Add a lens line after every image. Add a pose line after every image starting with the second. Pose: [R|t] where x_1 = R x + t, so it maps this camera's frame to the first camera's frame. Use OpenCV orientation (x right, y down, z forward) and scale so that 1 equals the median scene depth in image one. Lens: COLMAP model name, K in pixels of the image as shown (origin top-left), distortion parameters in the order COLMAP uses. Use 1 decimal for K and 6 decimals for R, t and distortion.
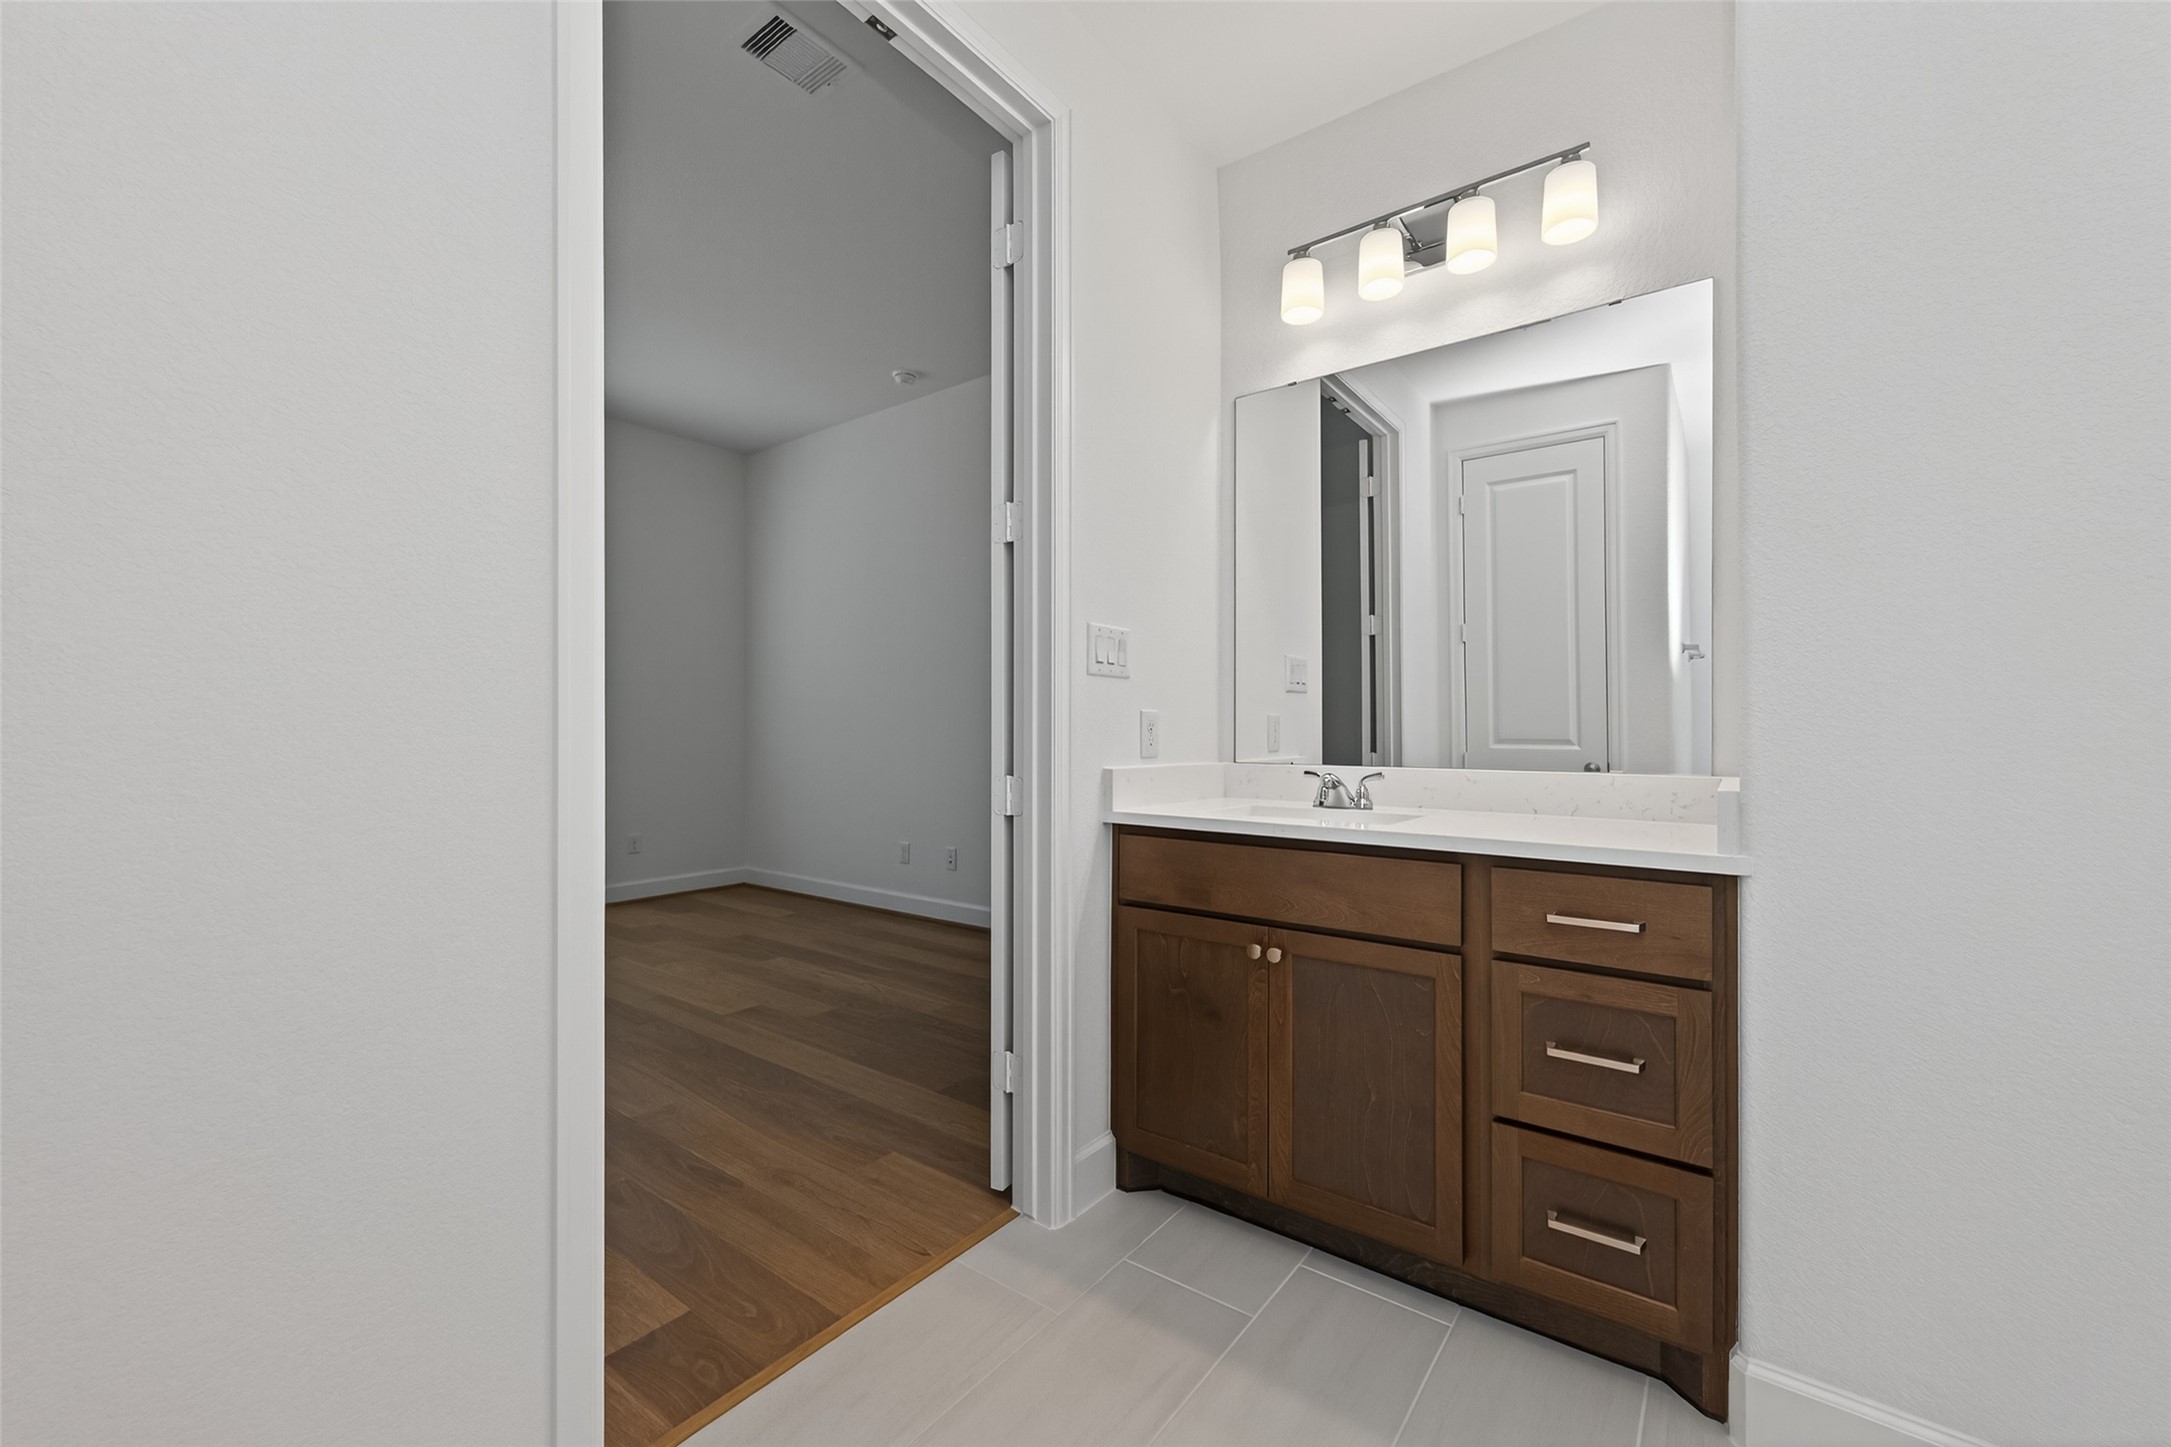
lens RADIAL K [[843.9, 0, 1107.1], [0, 843.9, 738.3], [0, 0, 1]] dist [0.007392, -0.001652]
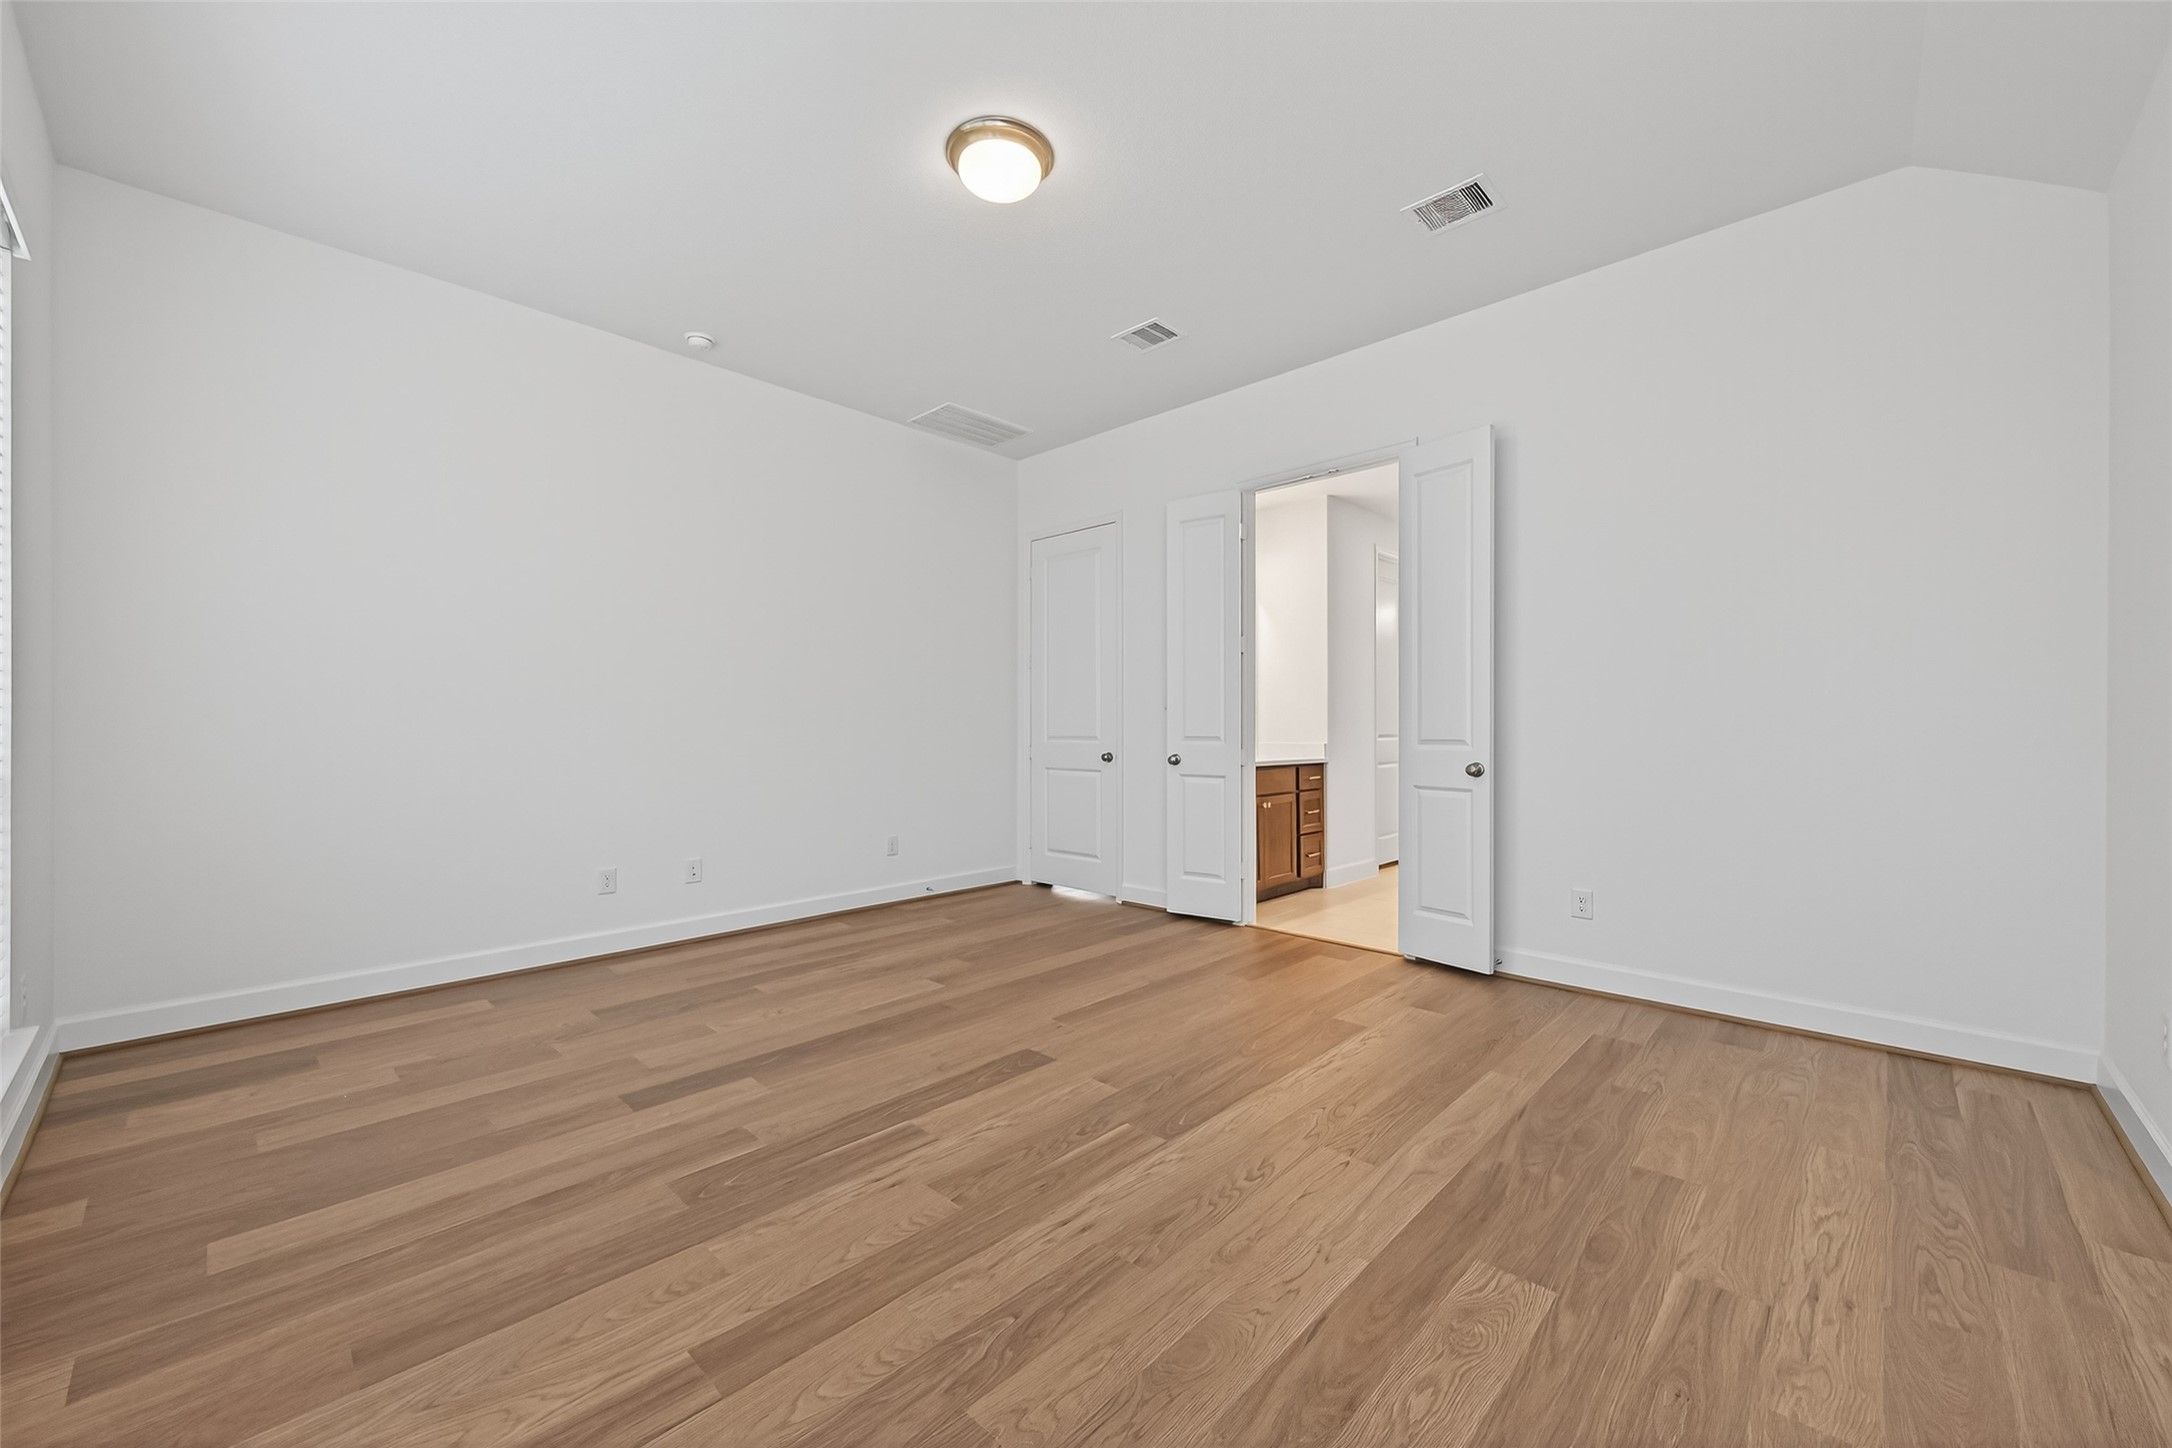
lens RADIAL K [[844.3, 0, 1094.1], [0, 844.3, 717.0], [0, 0, 1]] dist [0.007392, -0.001652]
pose [[0.121107, 0.009357, 0.992595, -1.966753], [0.005263, 0.999935, -0.010068, -0.022139], [-0.992625, 0.006443, 0.121050, 0.851572]]
